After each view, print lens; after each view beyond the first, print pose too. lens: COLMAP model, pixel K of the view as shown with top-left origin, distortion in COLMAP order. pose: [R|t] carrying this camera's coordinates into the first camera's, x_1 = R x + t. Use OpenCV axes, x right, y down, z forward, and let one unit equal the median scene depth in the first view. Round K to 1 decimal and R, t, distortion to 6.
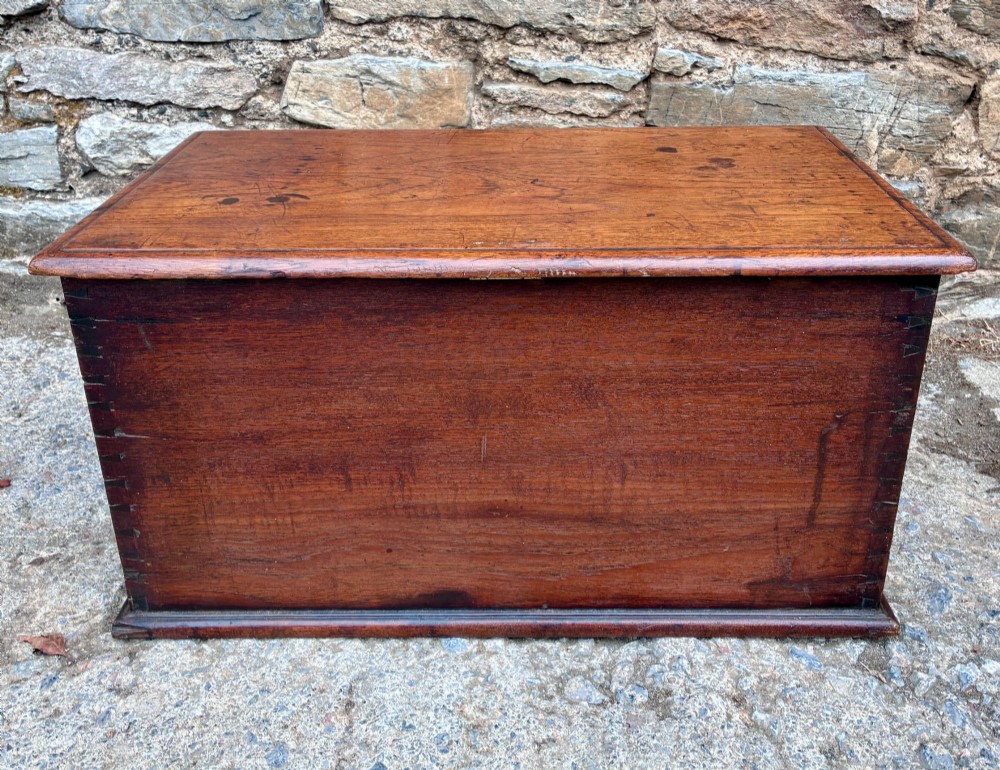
lens RADIAL K [[977.2, 0, 521.8], [0, 977.2, 313.8], [0, 0, 1]] dist [0.024500, 0.000000]
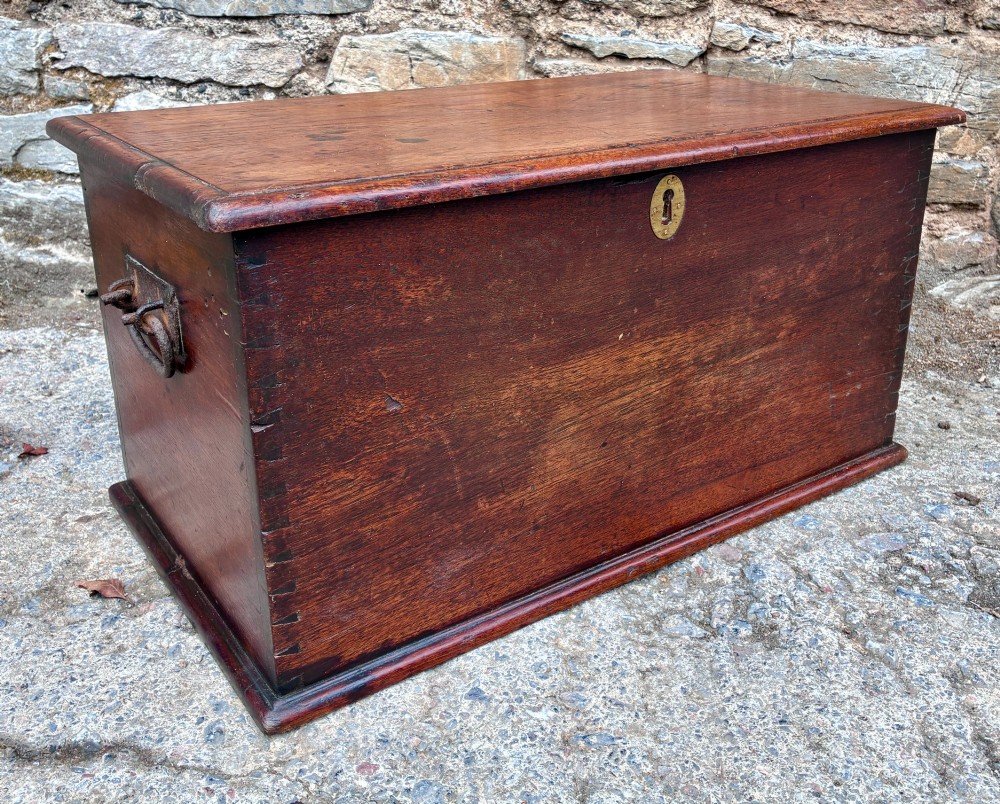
lens RADIAL K [[1027.2, 0, 530.8], [0, 1027.2, 328.3], [0, 0, 1]] dist [0.023240, 0.000000]
pose [[0.999817, -0.000545, 0.019097, -0.066000], [0.002002, 0.997078, -0.076365, 0.113387], [-0.019000, 0.076389, 0.996897, -0.001891]]
